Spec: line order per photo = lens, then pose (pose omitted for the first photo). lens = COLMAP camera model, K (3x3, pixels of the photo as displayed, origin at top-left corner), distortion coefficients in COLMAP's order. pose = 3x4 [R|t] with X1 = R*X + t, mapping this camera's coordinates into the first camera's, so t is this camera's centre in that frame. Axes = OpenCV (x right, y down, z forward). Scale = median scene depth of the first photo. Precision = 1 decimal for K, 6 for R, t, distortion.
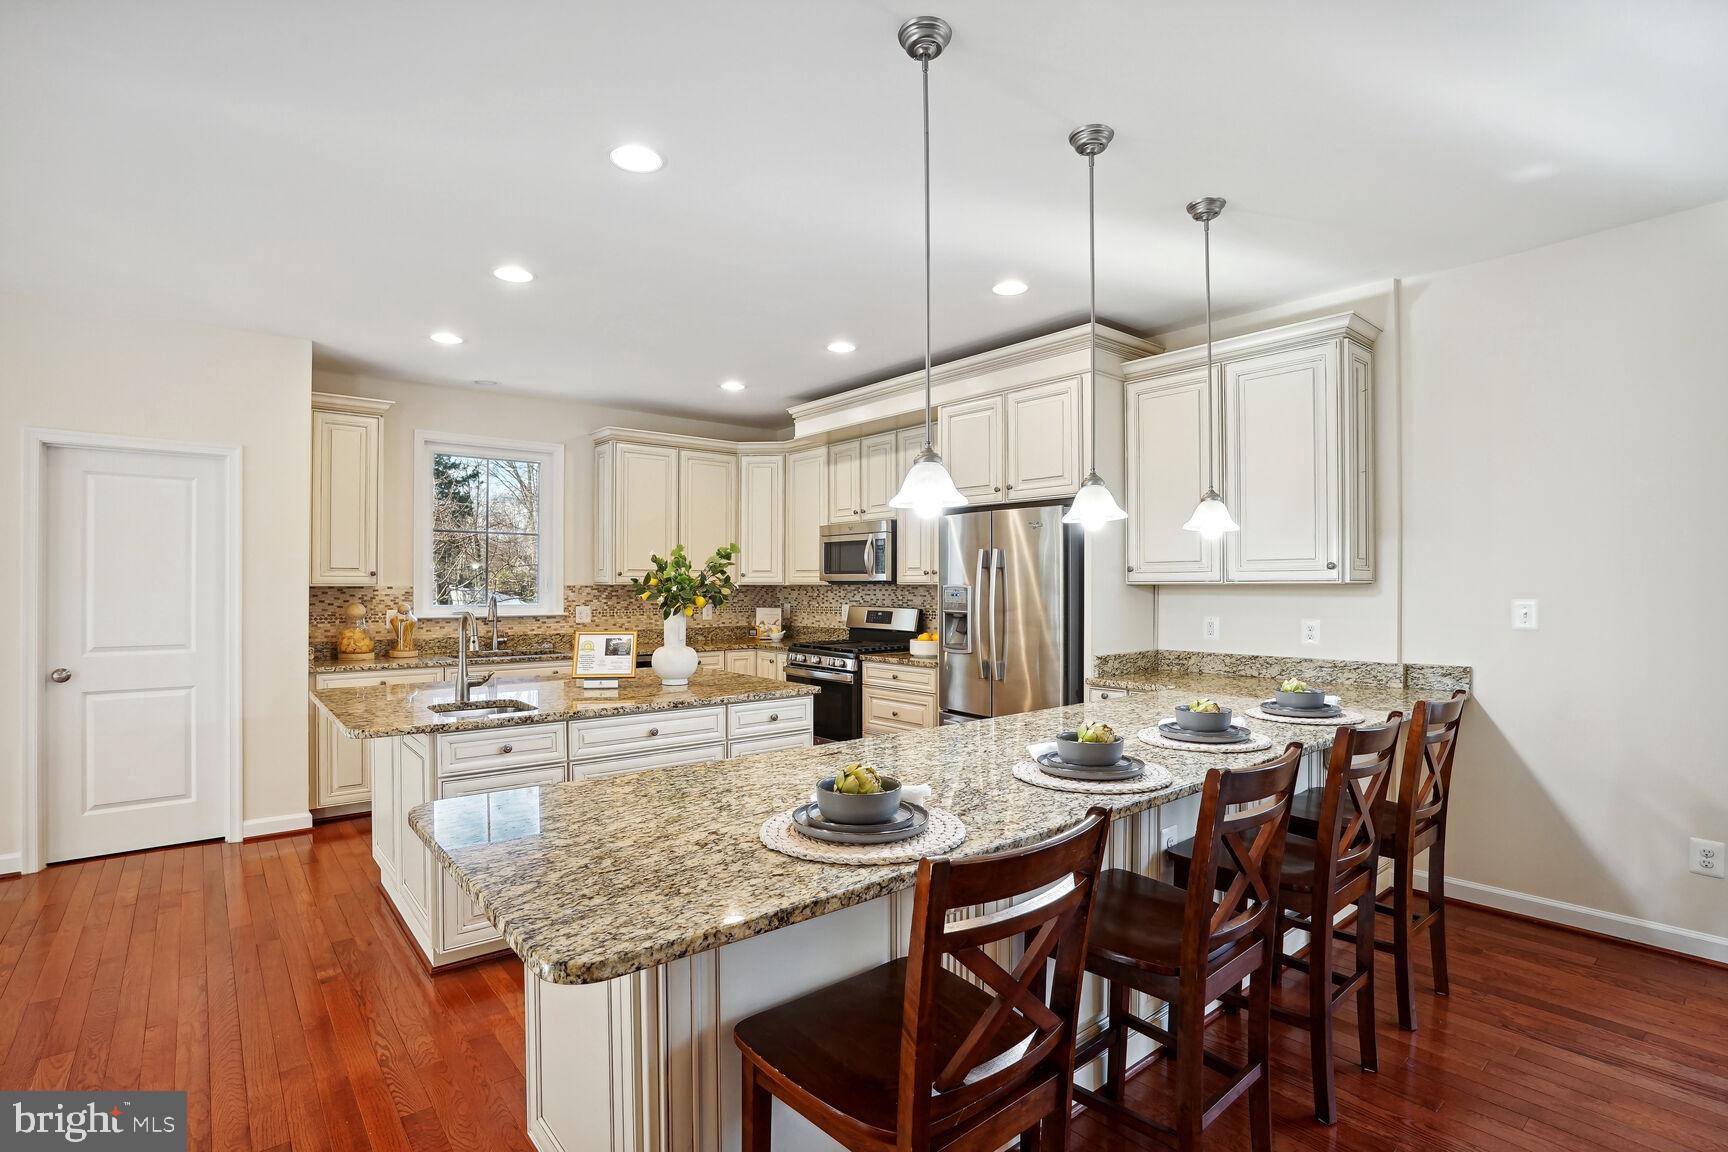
lens RADIAL K [[791.2, 0, 864.1], [0, 791.2, 569.3], [0, 0, 1]] dist [0.002670, 0.007716]
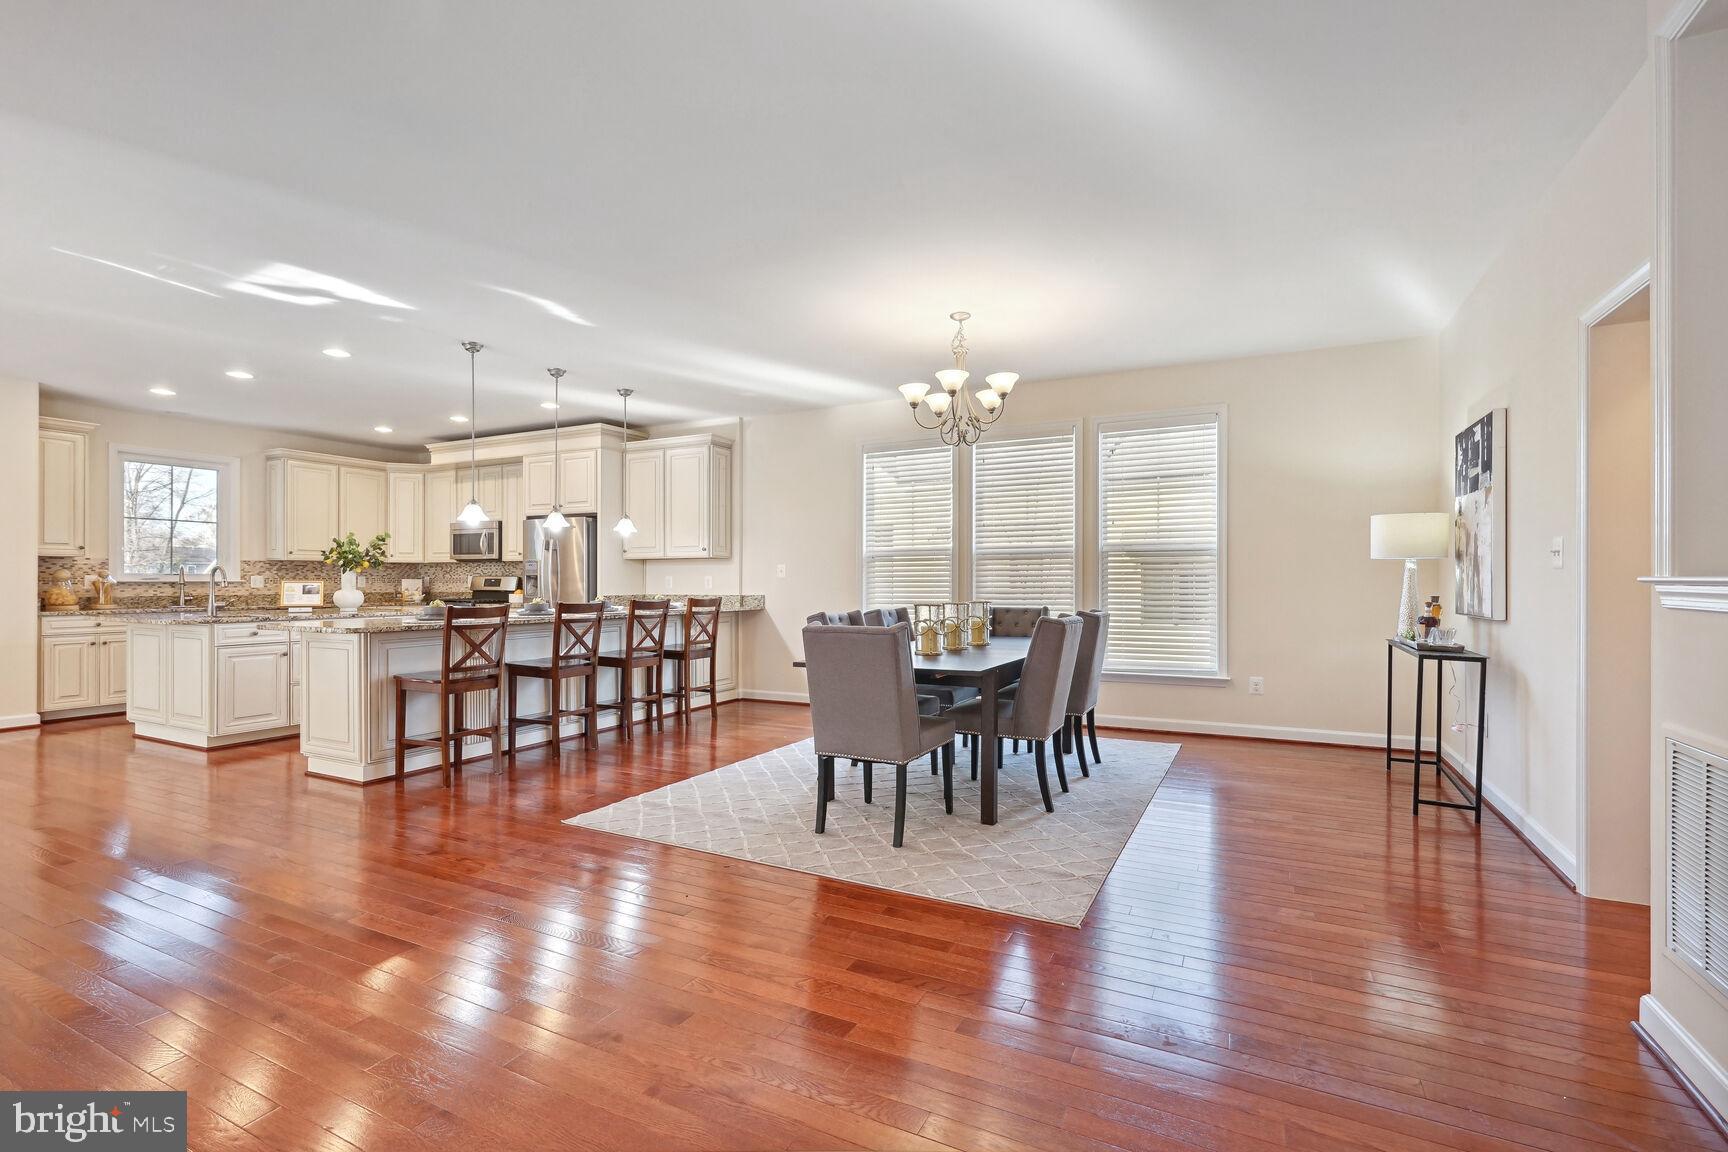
lens RADIAL K [[791.2, 0, 862.7], [0, 791.2, 581.2], [0, 0, 1]] dist [0.002670, 0.007716]
pose [[0.924512, 0.001208, 0.381151, 0.110881], [-0.007374, 0.999865, 0.014716, 0.032888], [-0.381082, -0.016415, 0.924396, -0.807684]]
